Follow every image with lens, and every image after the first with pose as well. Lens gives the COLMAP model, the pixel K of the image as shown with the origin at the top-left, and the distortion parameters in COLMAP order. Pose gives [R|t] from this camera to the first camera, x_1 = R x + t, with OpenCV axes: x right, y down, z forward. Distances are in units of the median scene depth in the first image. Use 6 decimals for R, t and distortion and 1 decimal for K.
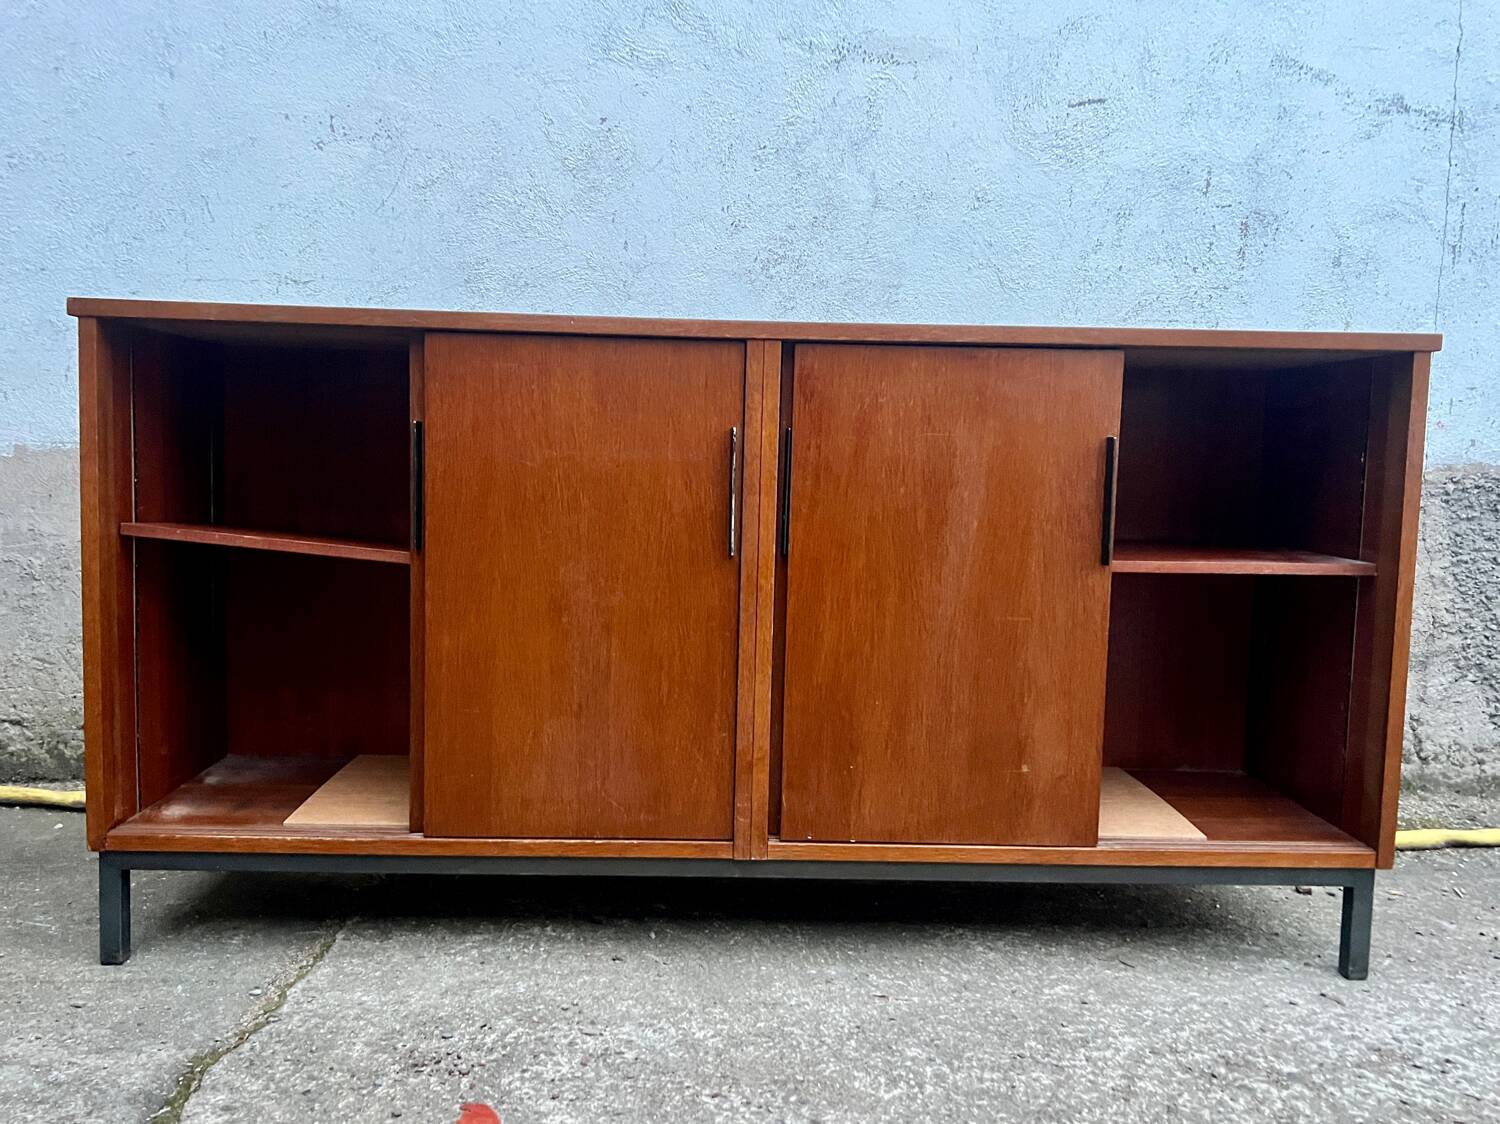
lens RADIAL K [[1239.7, 0, 733.8], [0, 1239.7, 553.9], [0, 0, 1]] dist [0.063406, -0.066478]
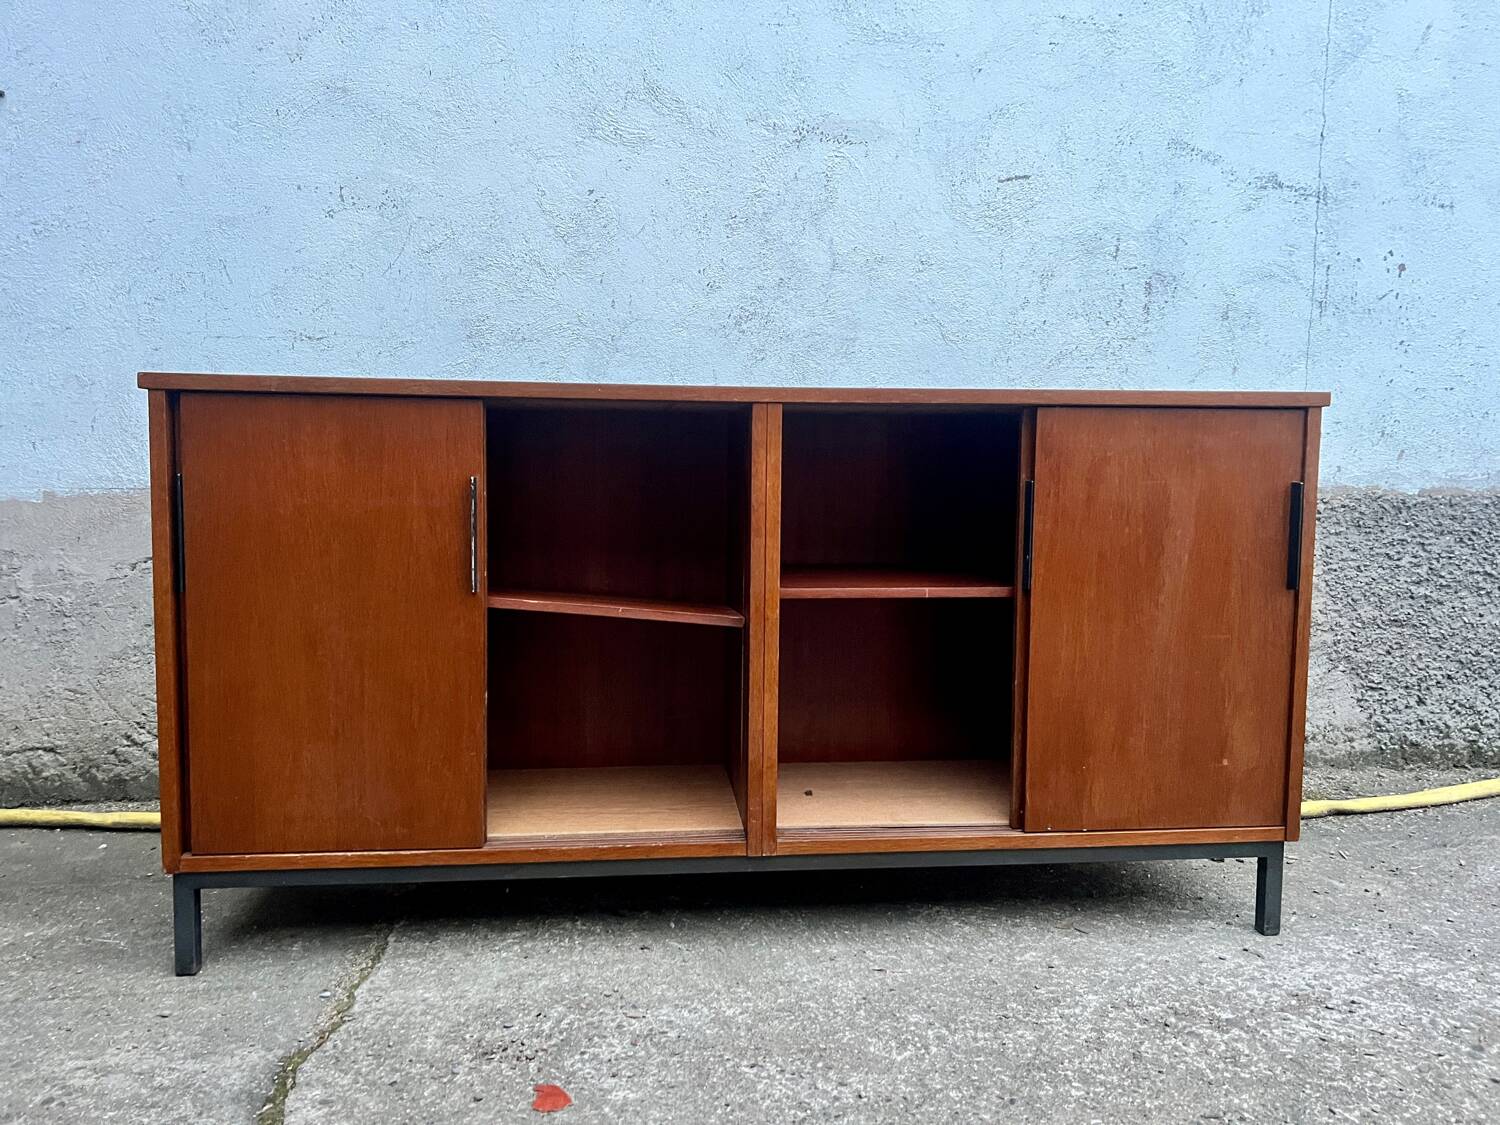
lens RADIAL K [[1139.1, 0, 746.0], [0, 1139.1, 553.3], [0, 0, 1]] dist [0.060704, -0.061945]
pose [[0.996655, -0.020804, 0.079029, -0.080478], [0.020704, 0.999783, 0.002085, -0.035756], [-0.079055, -0.000441, 0.996870, -0.048023]]
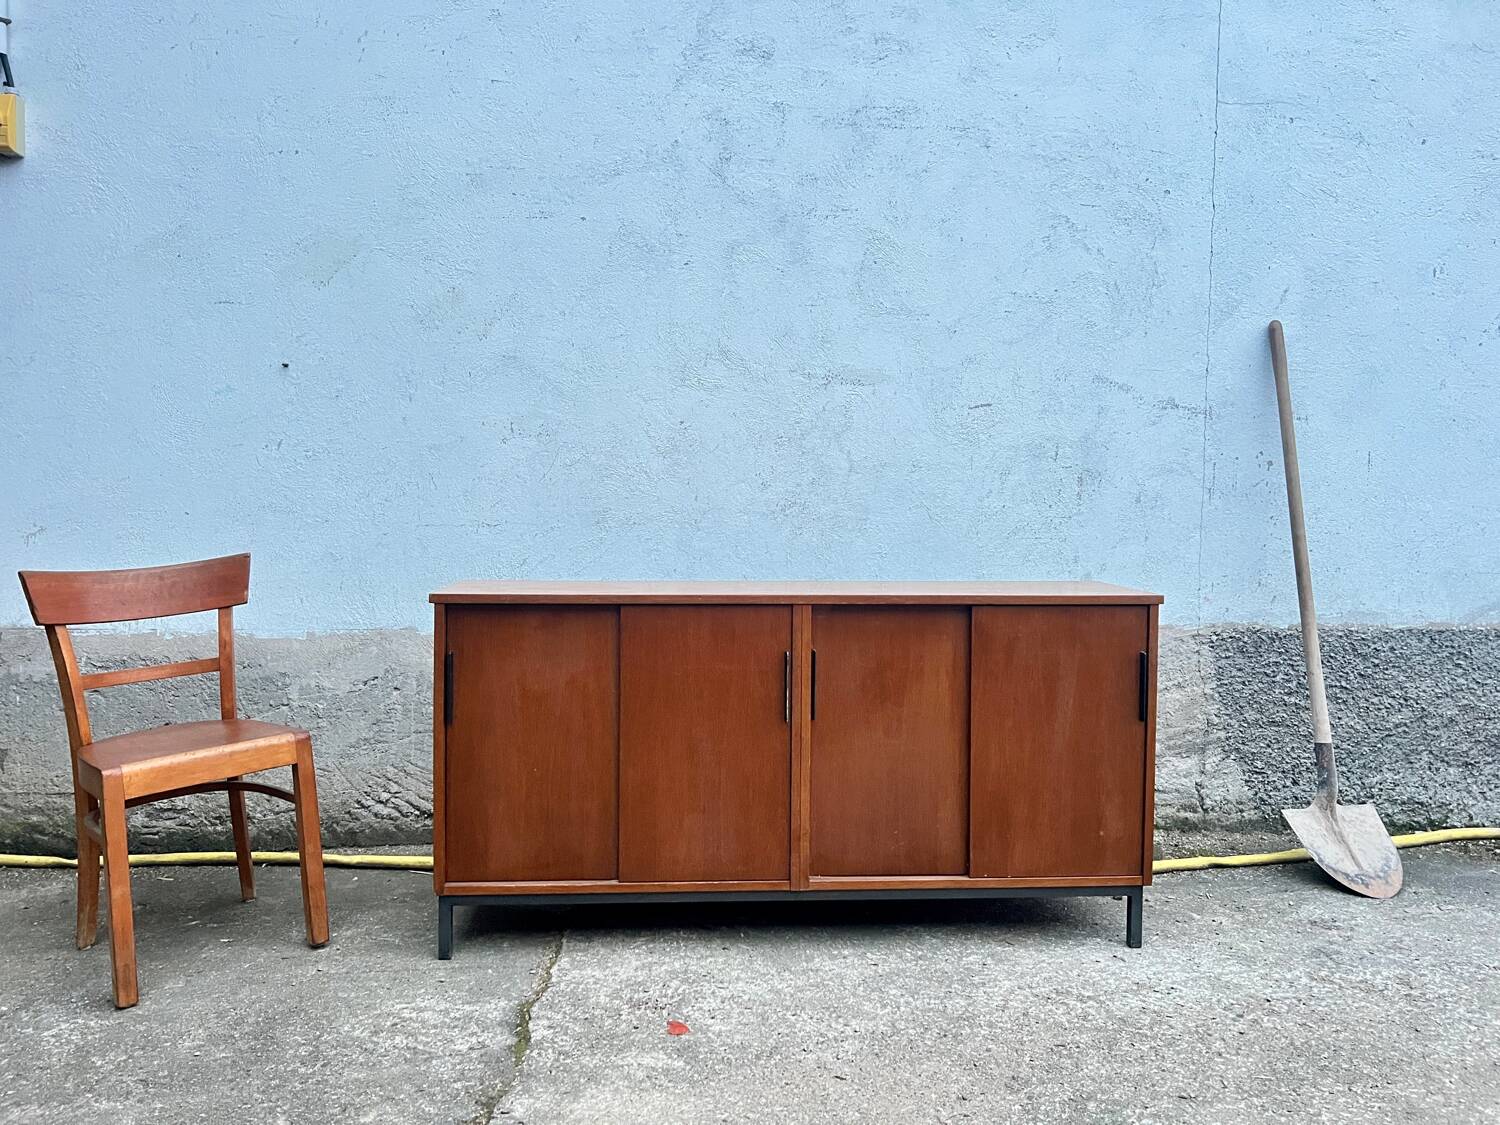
lens RADIAL K [[1144.1, 0, 737.4], [0, 1144.1, 550.7], [0, 0, 1]] dist [0.077592, -0.101411]
pose [[0.999231, -0.018586, 0.034522, -0.128267], [0.019721, 0.999266, -0.032841, -0.197014], [-0.033887, 0.033496, 0.998864, -0.693714]]
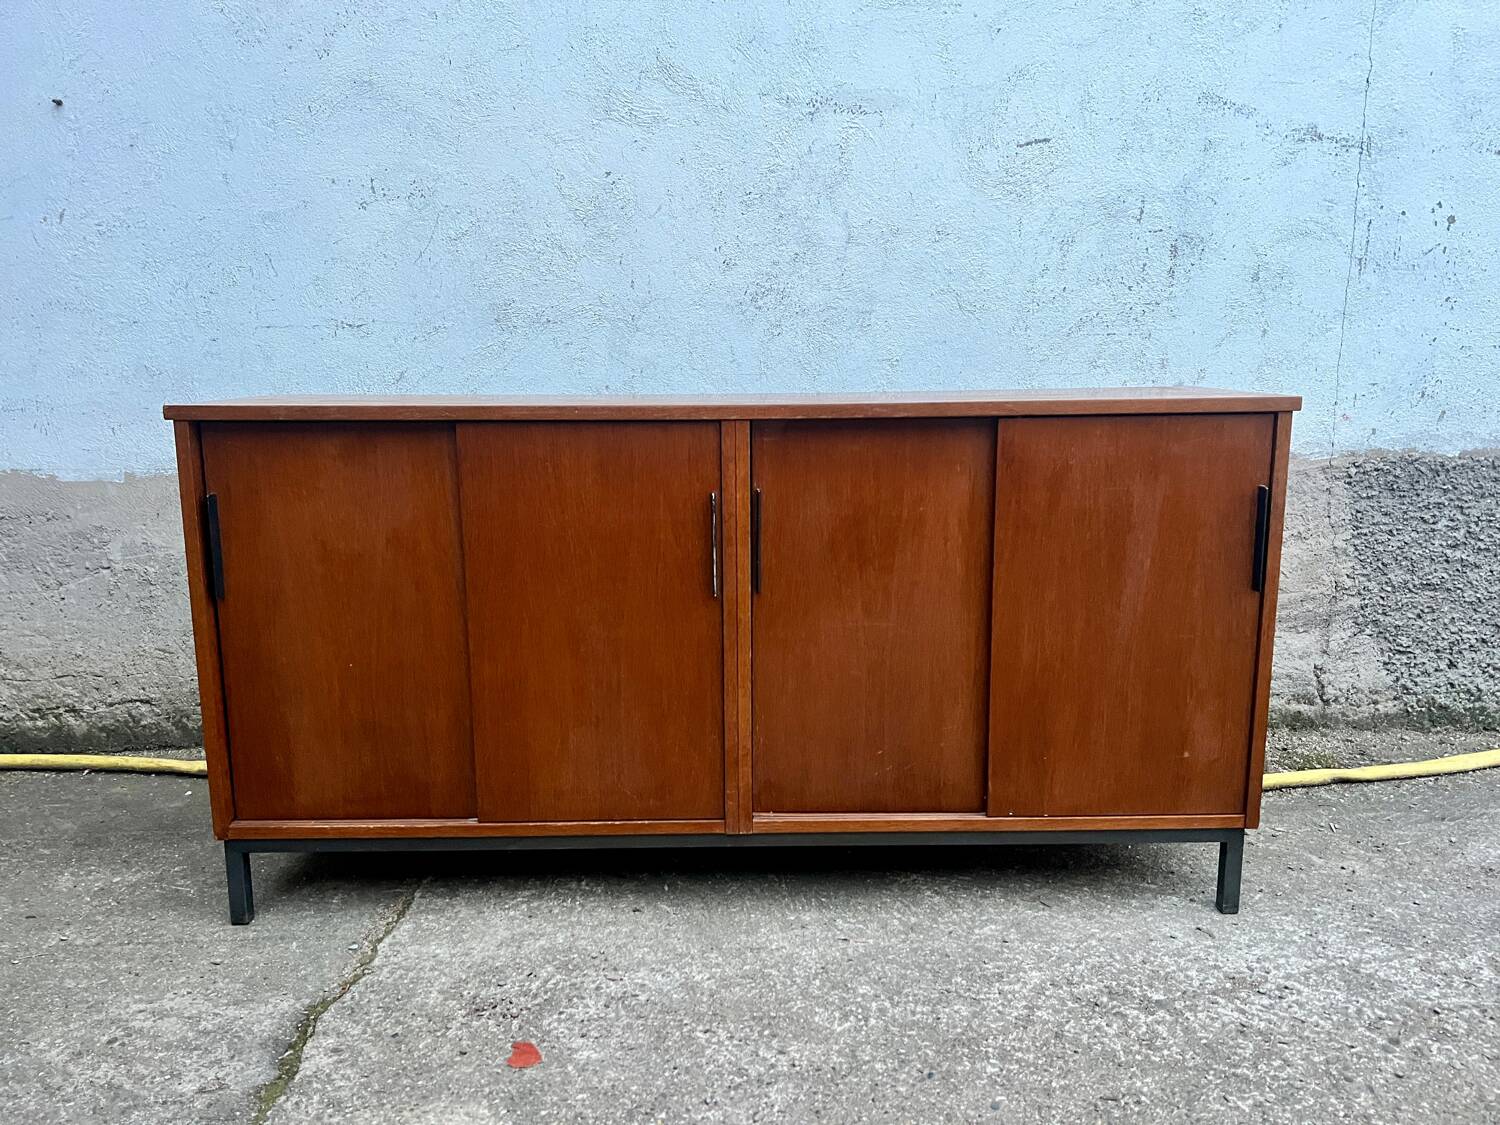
lens RADIAL K [[1140.1, 0, 750.0], [0, 1140.1, 562.5], [0, 0, 1]] dist [0.055803, -0.053941]
pose [[0.999326, -0.027444, -0.024374, 0.061278], [0.029808, 0.994274, 0.102618, -0.146206], [0.021419, -0.103275, 0.994422, -0.115746]]
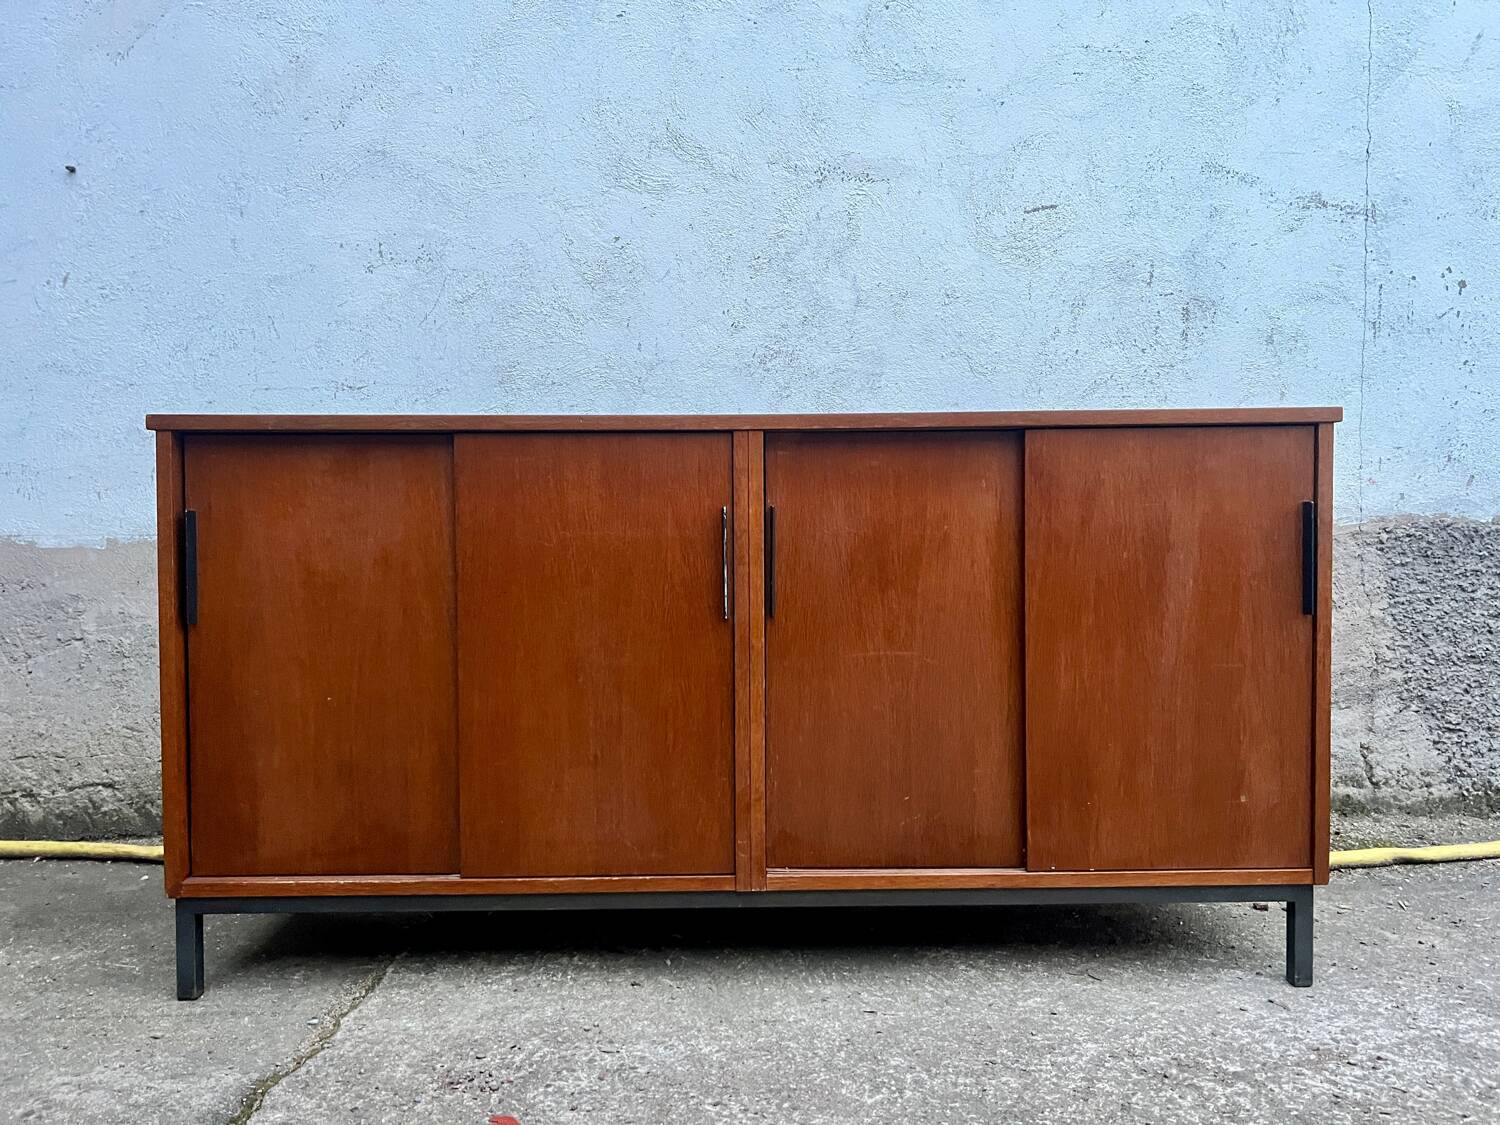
lens RADIAL K [[1139.7, 0, 751.2], [0, 1139.7, 551.7], [0, 0, 1]] dist [0.060668, -0.063517]
pose [[0.999389, -0.030689, -0.016745, 0.040962], [0.029803, 0.998262, -0.050832, -0.006898], [0.018276, 0.050301, 0.998567, -0.046612]]
